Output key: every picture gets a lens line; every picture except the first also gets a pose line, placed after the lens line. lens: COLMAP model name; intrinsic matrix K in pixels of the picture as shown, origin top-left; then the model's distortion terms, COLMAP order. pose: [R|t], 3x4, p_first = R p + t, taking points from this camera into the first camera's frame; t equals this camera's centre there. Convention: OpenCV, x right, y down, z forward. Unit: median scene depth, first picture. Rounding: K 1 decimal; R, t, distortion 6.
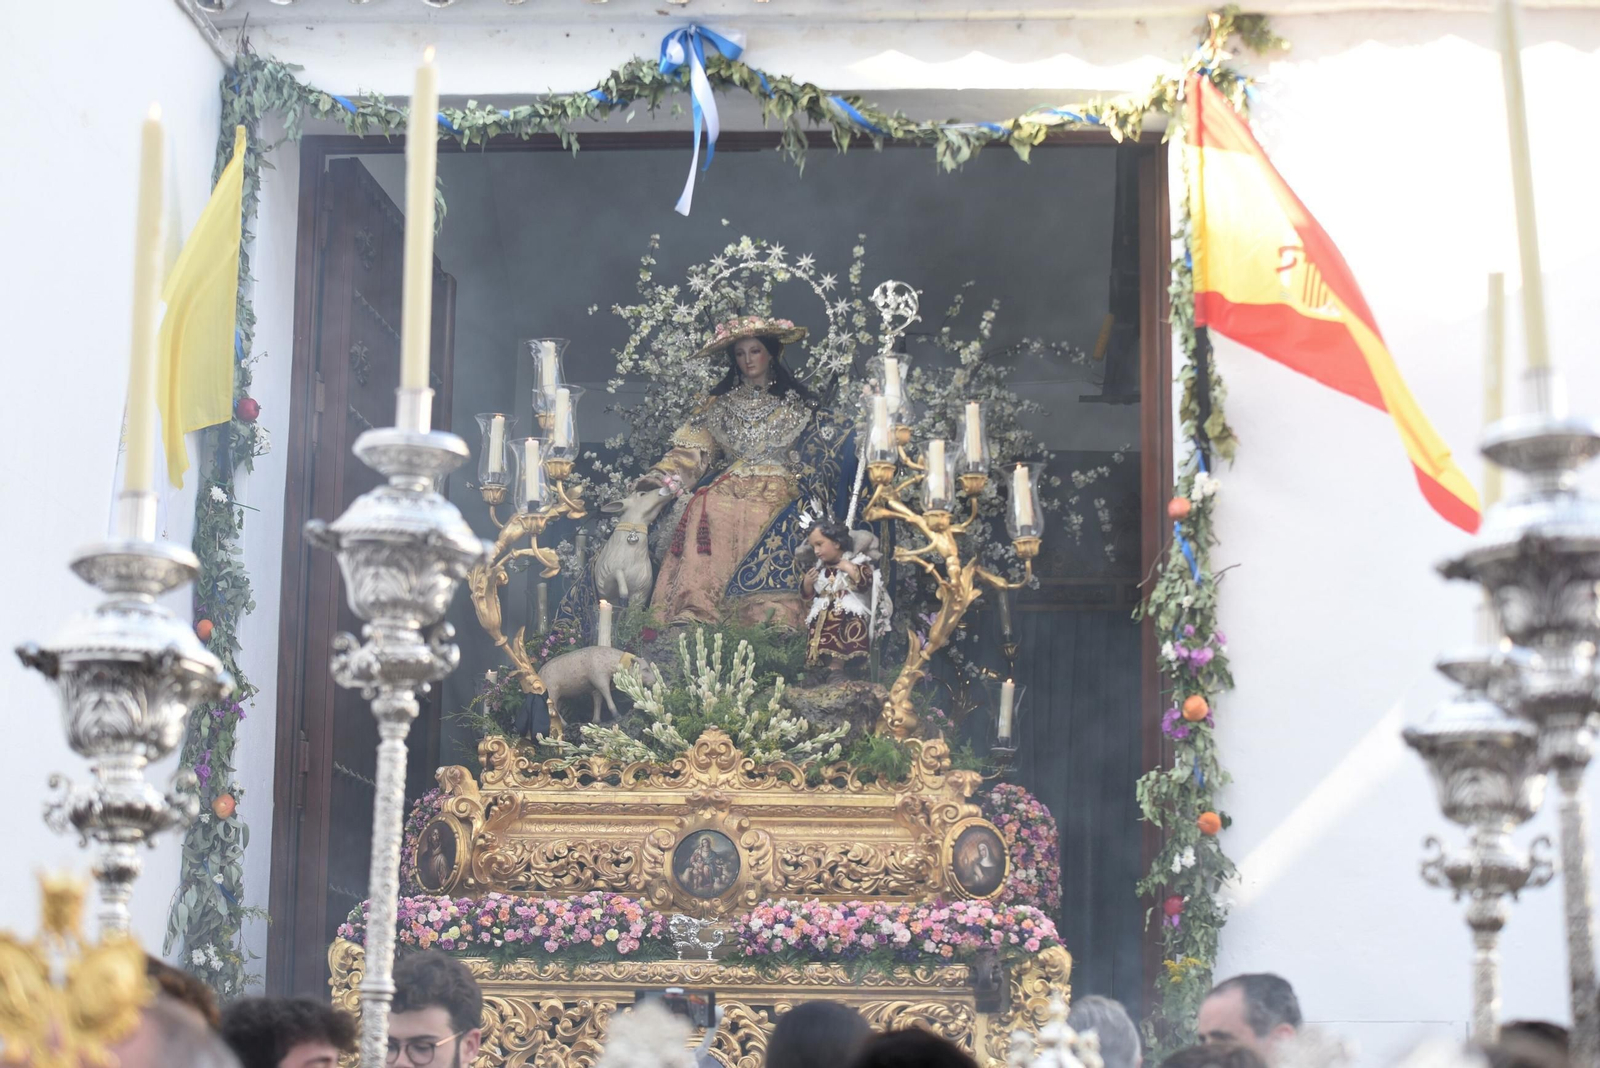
lens RADIAL K [[3236.0, 0, 800.0], [0, 3236.0, 534.0], [0, 0, 1]] dist [-0.042988, -0.124643]
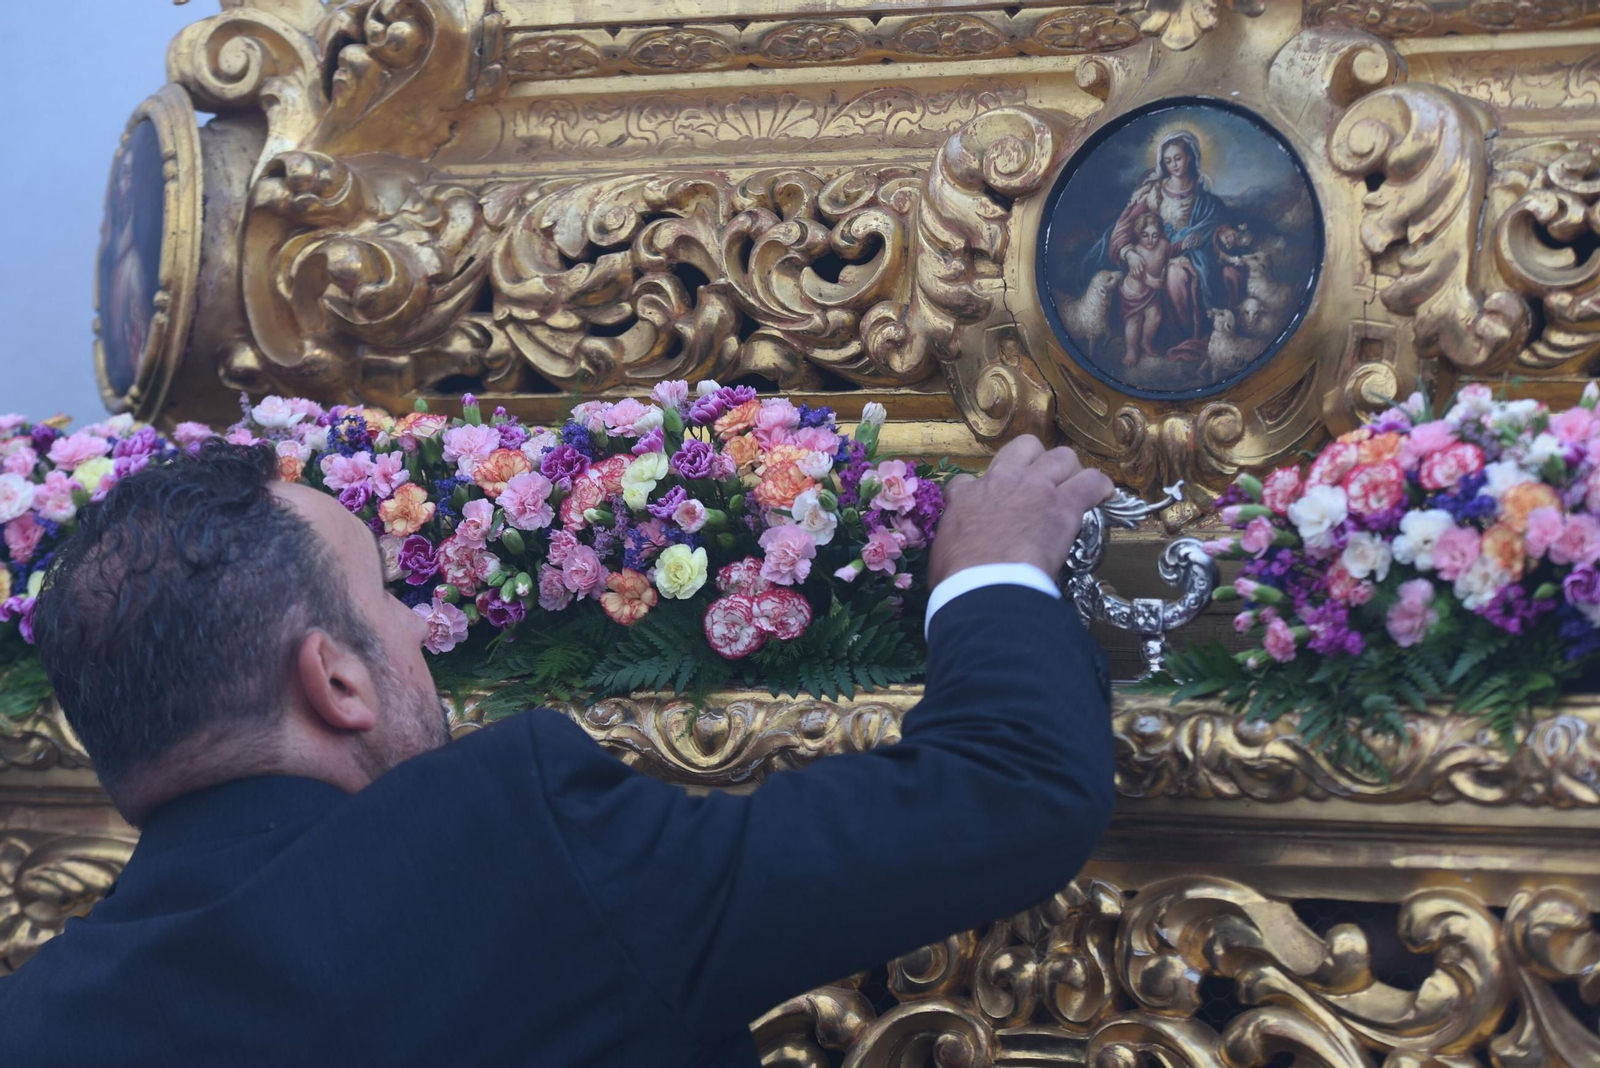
lens RADIAL K [[4949.1, 0, 800.0], [0, 4949.1, 534.0], [0, 0, 1]] dist [0.133781, 1.577805]
pose [[0.939326, -0.013121, -0.342775, 0.063260], [0.051419, 0.993364, 0.102882, 0.085008], [0.339150, -0.114265, 0.933767, 0.671128]]
